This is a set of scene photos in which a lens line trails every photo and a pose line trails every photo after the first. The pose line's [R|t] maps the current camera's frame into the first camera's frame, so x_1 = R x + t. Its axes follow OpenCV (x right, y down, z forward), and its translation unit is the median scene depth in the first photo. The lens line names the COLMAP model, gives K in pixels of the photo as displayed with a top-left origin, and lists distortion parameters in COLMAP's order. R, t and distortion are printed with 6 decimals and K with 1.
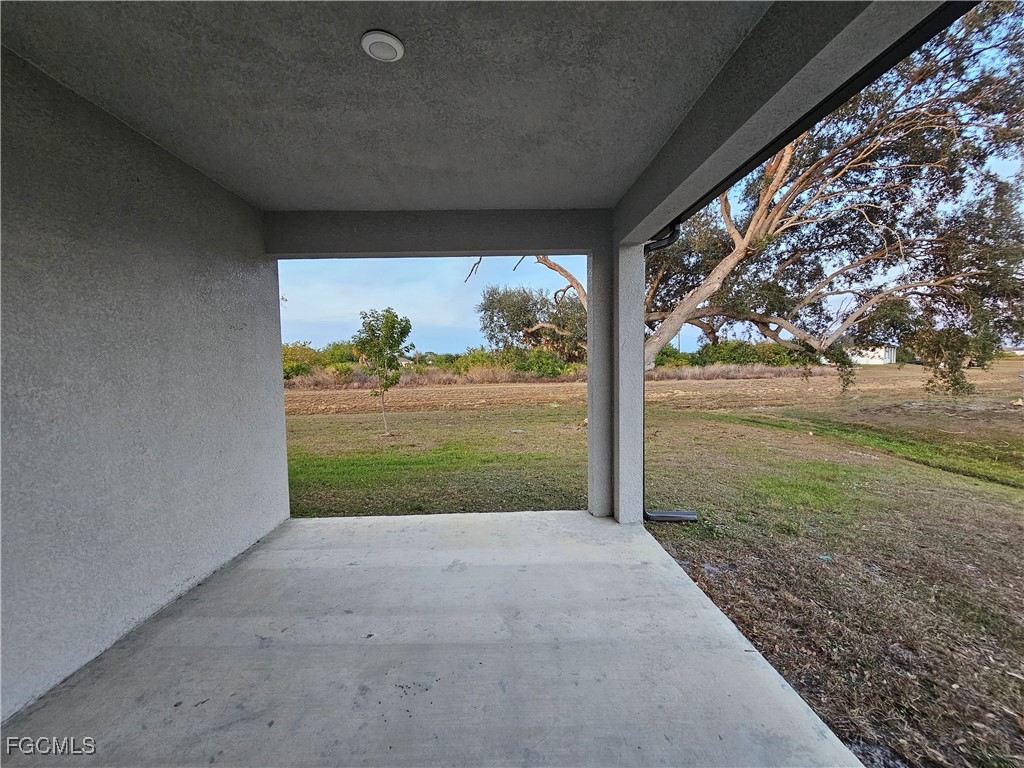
lens RADIAL K [[419.5, 0, 511.8], [0, 419.5, 389.5], [0, 0, 1]] dist [-0.007148, 0.003687]
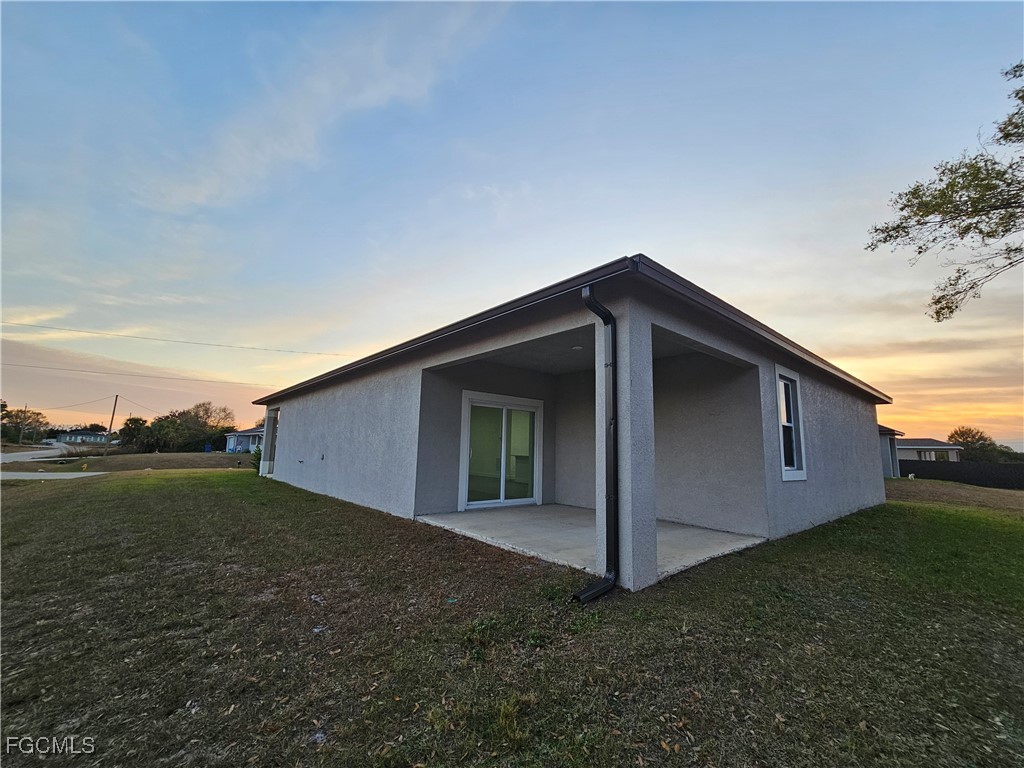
lens RADIAL K [[418.9, 0, 509.4], [0, 418.9, 388.2], [0, 0, 1]] dist [-0.001092, -0.002802]
pose [[-0.786179, -0.090203, -0.611380, 0.237632], [-0.050028, 0.995333, -0.082519, -0.010285], [0.615971, -0.034288, -0.787023, 0.343476]]
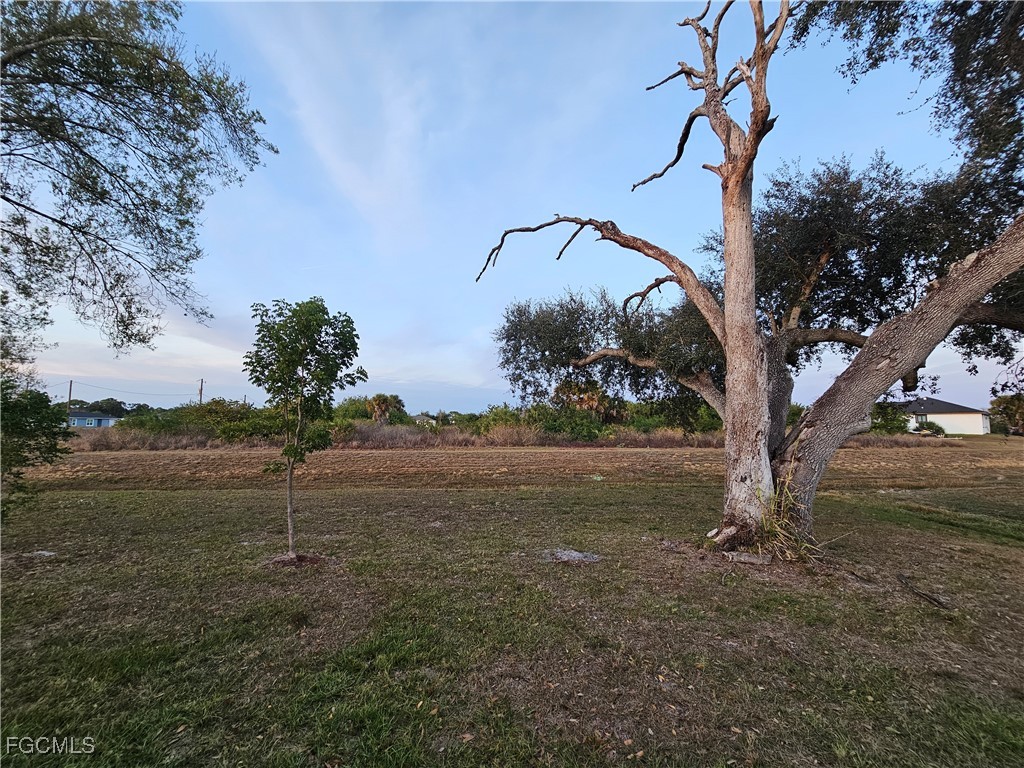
lens RADIAL K [[419.5, 0, 511.8], [0, 419.5, 389.5], [0, 0, 1]] dist [-0.007148, 0.003687]
pose [[0.998012, 0.016929, -0.060710, -0.015327], [-0.025613, 0.989063, -0.145250, -0.010436], [0.057587, 0.146517, 0.987531, 0.342601]]
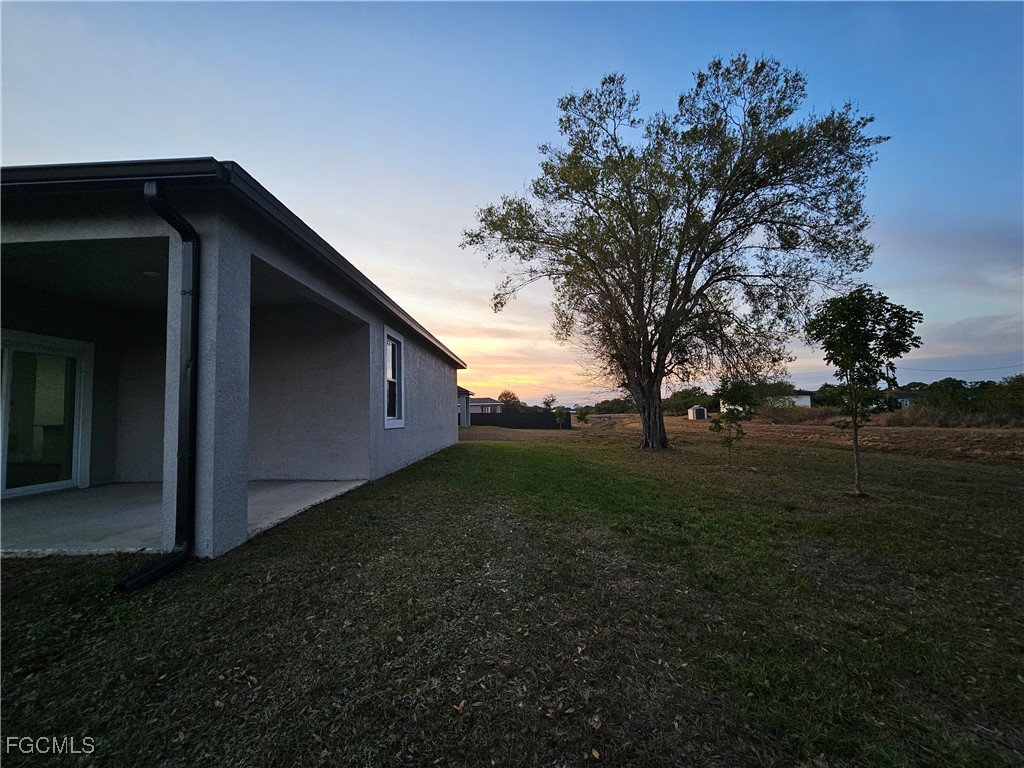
lens RADIAL K [[419.5, 0, 511.8], [0, 419.5, 389.5], [0, 0, 1]] dist [-0.007148, 0.003687]
pose [[-0.068854, -0.038342, -0.996890, 0.226246], [-0.038635, 0.998614, -0.035740, -0.000967], [0.996878, 0.036054, -0.070240, 0.352917]]
